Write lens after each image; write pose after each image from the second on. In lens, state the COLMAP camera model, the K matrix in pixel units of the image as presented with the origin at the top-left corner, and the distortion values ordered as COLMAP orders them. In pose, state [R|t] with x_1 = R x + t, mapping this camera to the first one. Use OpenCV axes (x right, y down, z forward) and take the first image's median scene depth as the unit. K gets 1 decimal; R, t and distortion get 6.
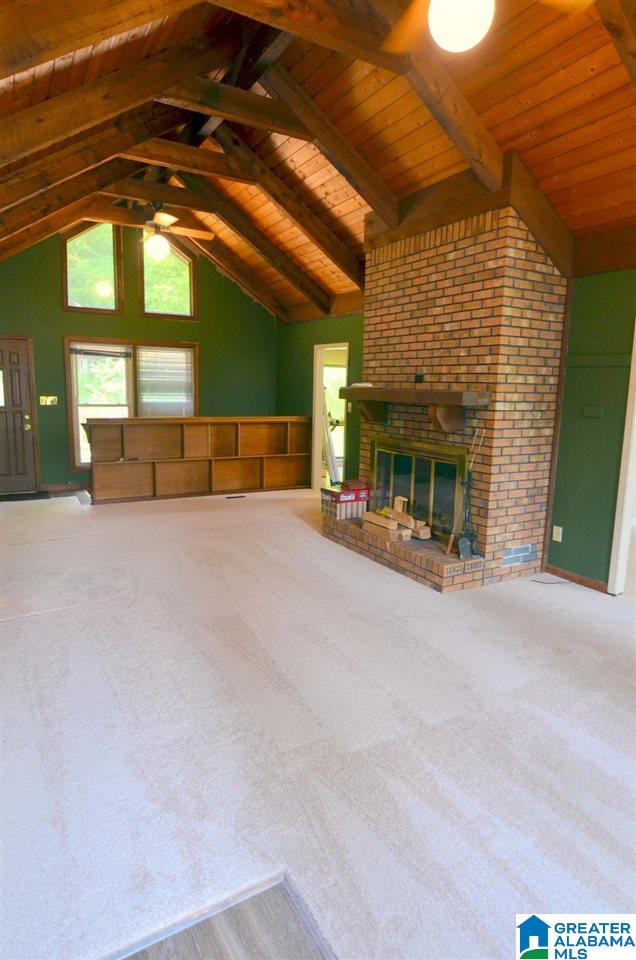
lens RADIAL K [[558.5, 0, 318.0], [0, 558.5, 480.0], [0, 0, 1]] dist [0.000051, 0.000104]
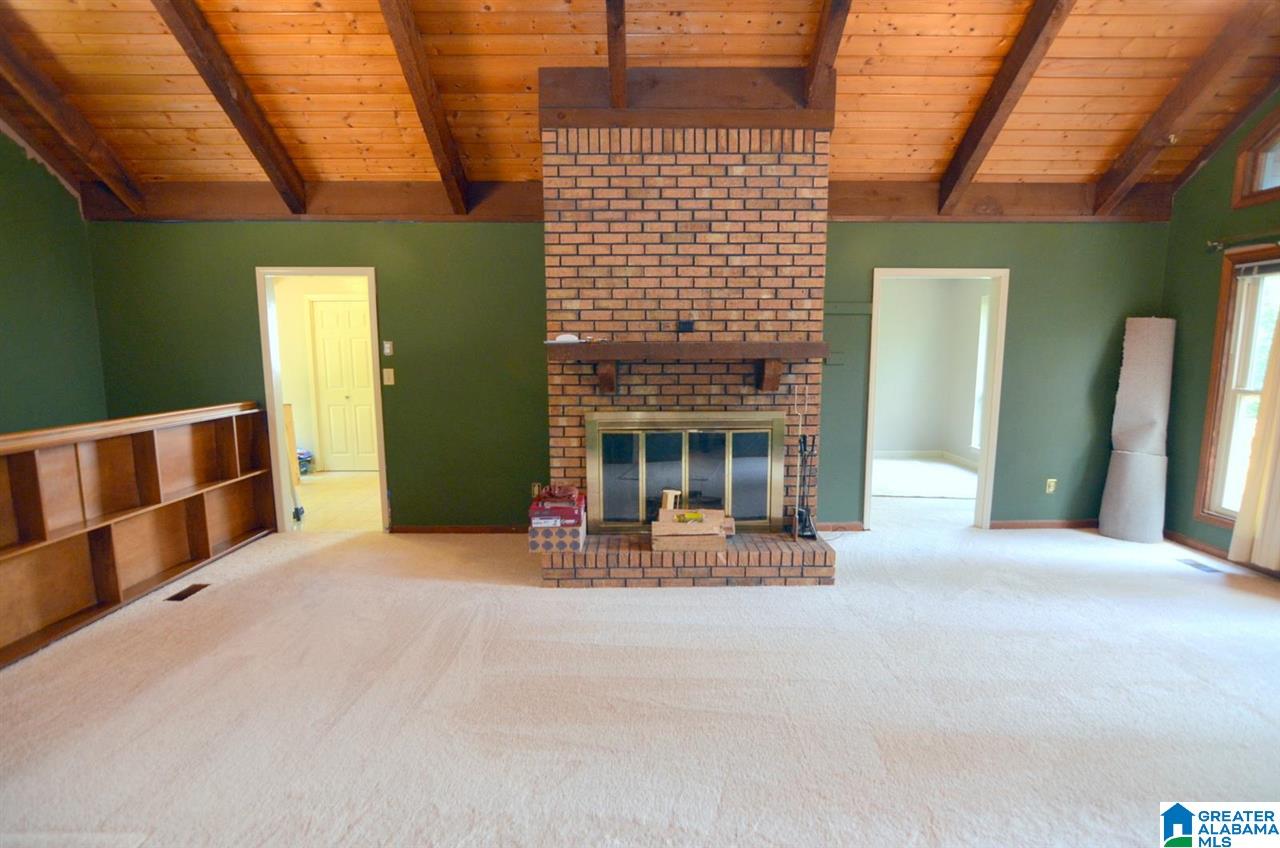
lens RADIAL K [[618.9, 0, 640.1], [0, 618.9, 440.3], [0, 0, 1]] dist [-0.012639, -0.000146]
pose [[0.489111, -0.149733, 0.859273, -0.586994], [0.159916, 0.983850, 0.080414, -0.111450], [-0.857436, 0.098080, 0.505157, 0.666829]]
